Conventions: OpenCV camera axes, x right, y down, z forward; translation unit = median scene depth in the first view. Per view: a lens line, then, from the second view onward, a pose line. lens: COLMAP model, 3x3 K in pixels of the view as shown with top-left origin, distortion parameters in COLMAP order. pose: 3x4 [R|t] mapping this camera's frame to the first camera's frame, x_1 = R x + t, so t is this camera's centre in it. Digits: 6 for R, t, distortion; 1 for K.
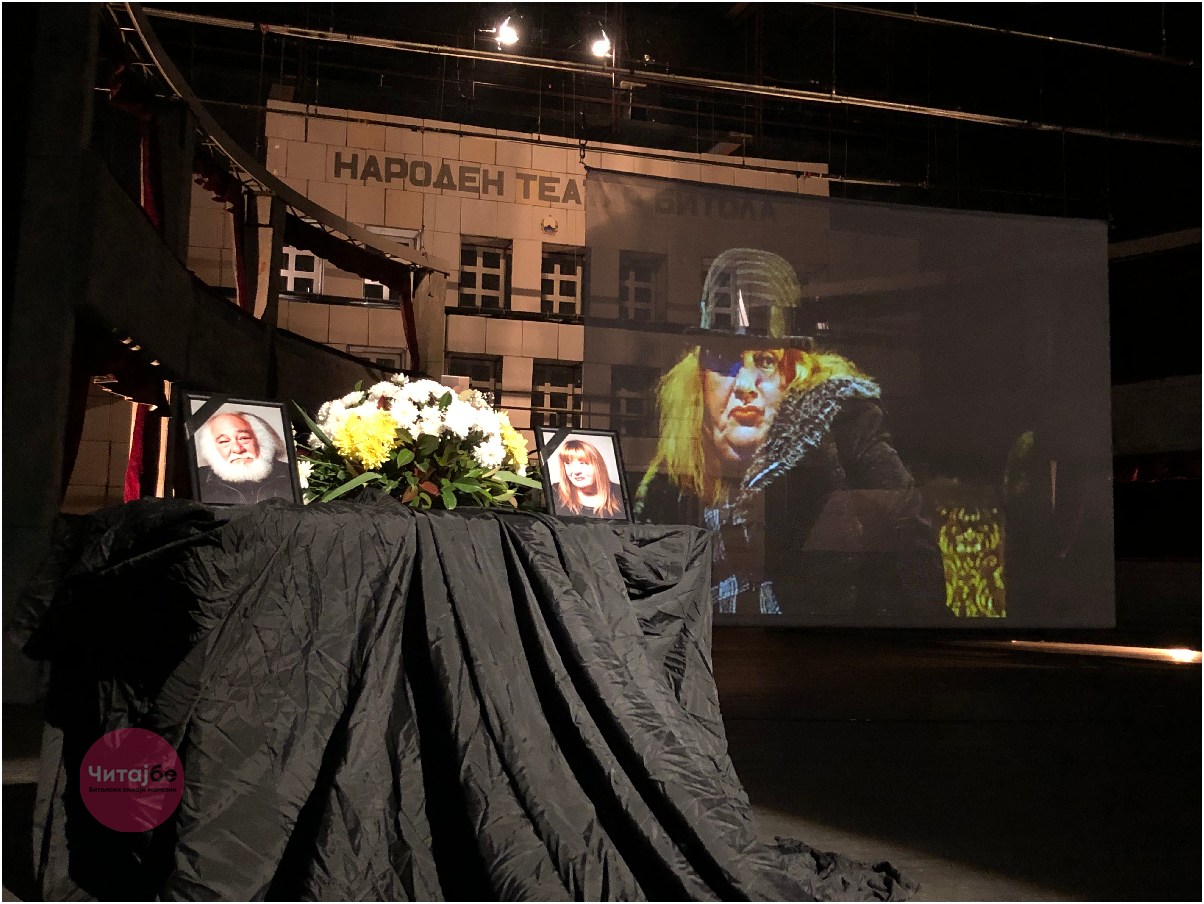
lens RADIAL K [[1319.2, 0, 609.8], [0, 1319.2, 447.6], [0, 0, 1]] dist [0.125435, -0.442017]
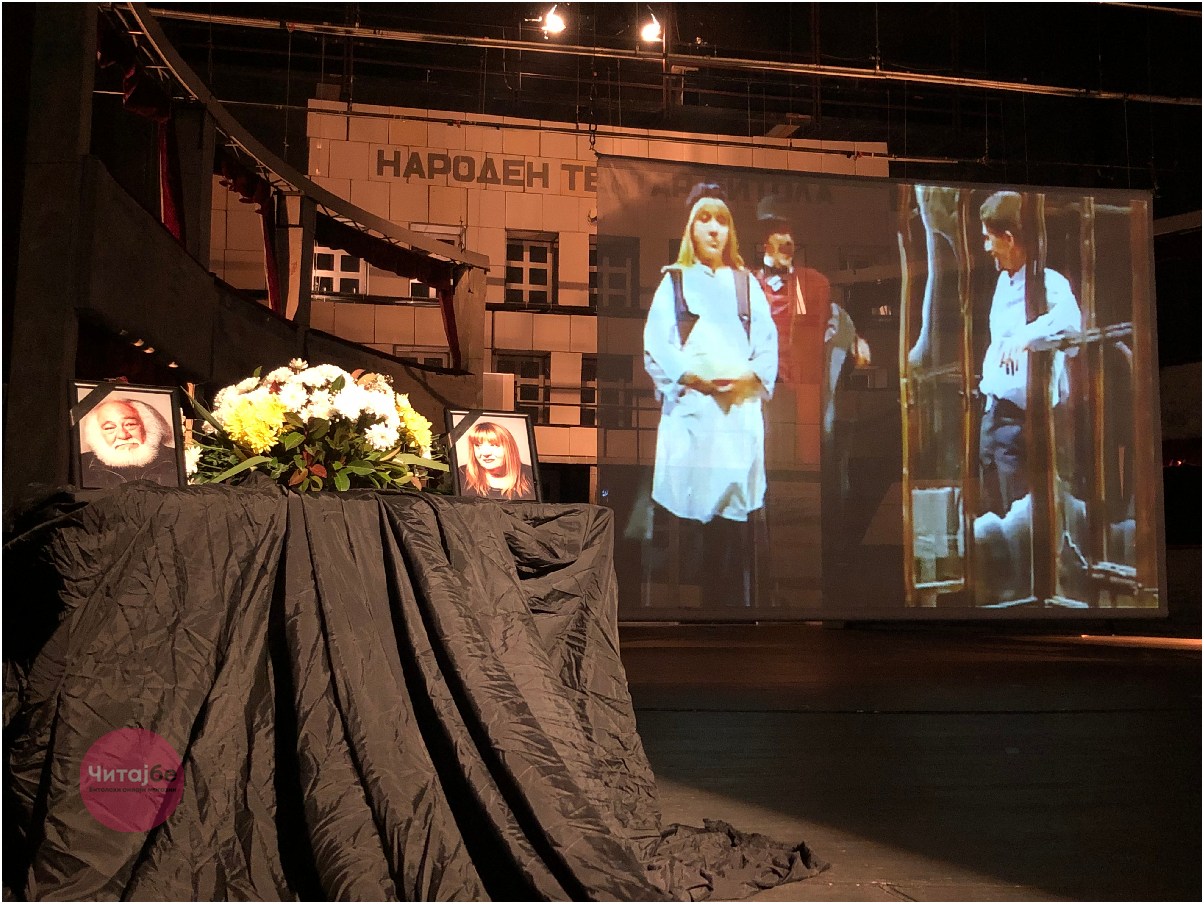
lens RADIAL K [[1360.1, 0, 602.0], [0, 1360.1, 452.0], [0, 0, 1]] dist [0.113927, -0.354166]
pose [[0.997385, -0.021902, -0.068868, 0.134353], [0.022142, 0.999751, 0.002724, 0.016224], [0.068791, -0.004242, 0.997622, -0.023354]]
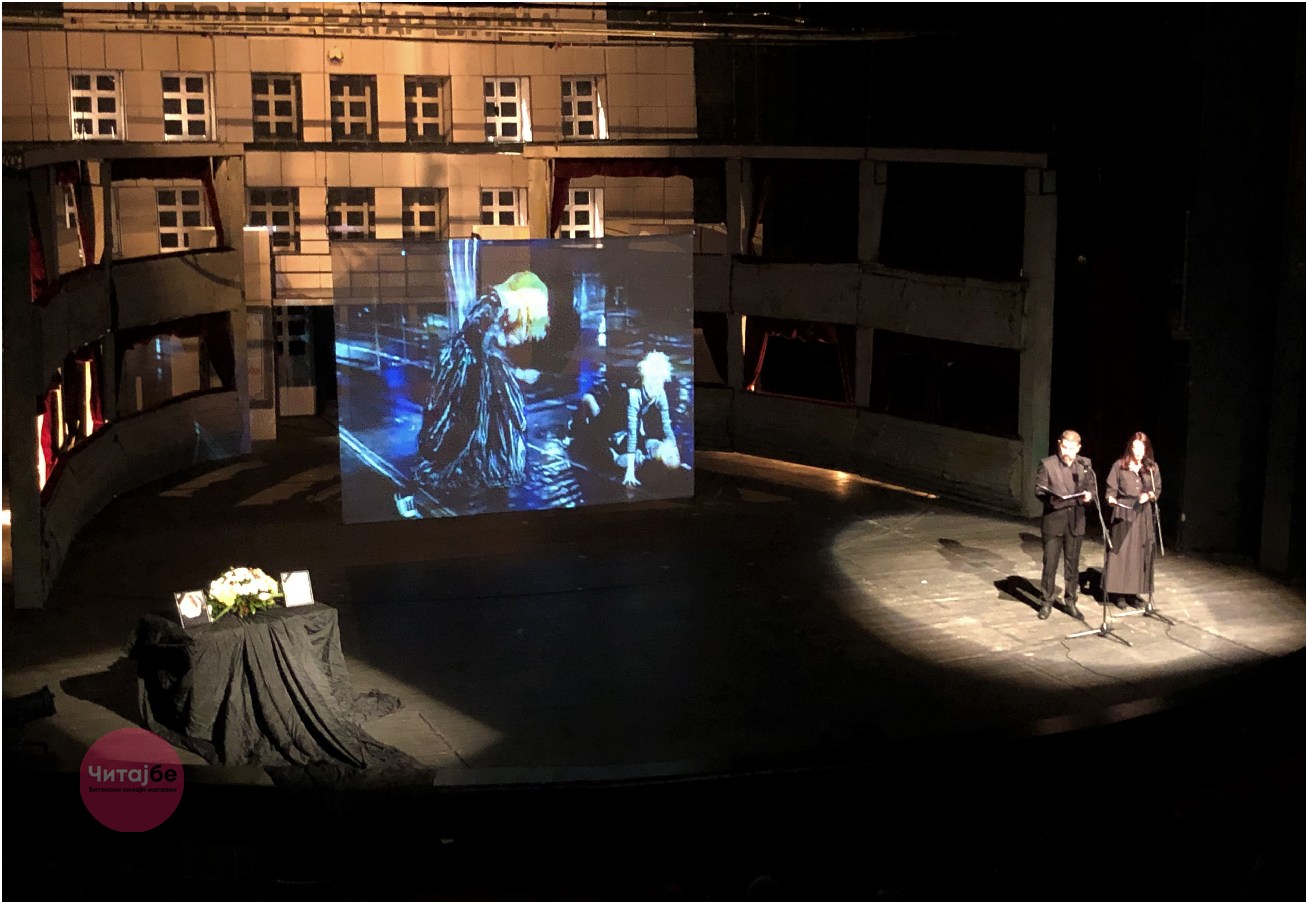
lens RADIAL K [[1902.9, 0, 712.3], [0, 1902.9, 498.9], [0, 0, 1]] dist [0.160152, -0.787241]
pose [[0.994776, -0.036881, 0.095187, 0.535603], [0.008422, 0.958928, 0.283523, -1.459273], [-0.101734, -0.281240, 0.954230, -3.361561]]
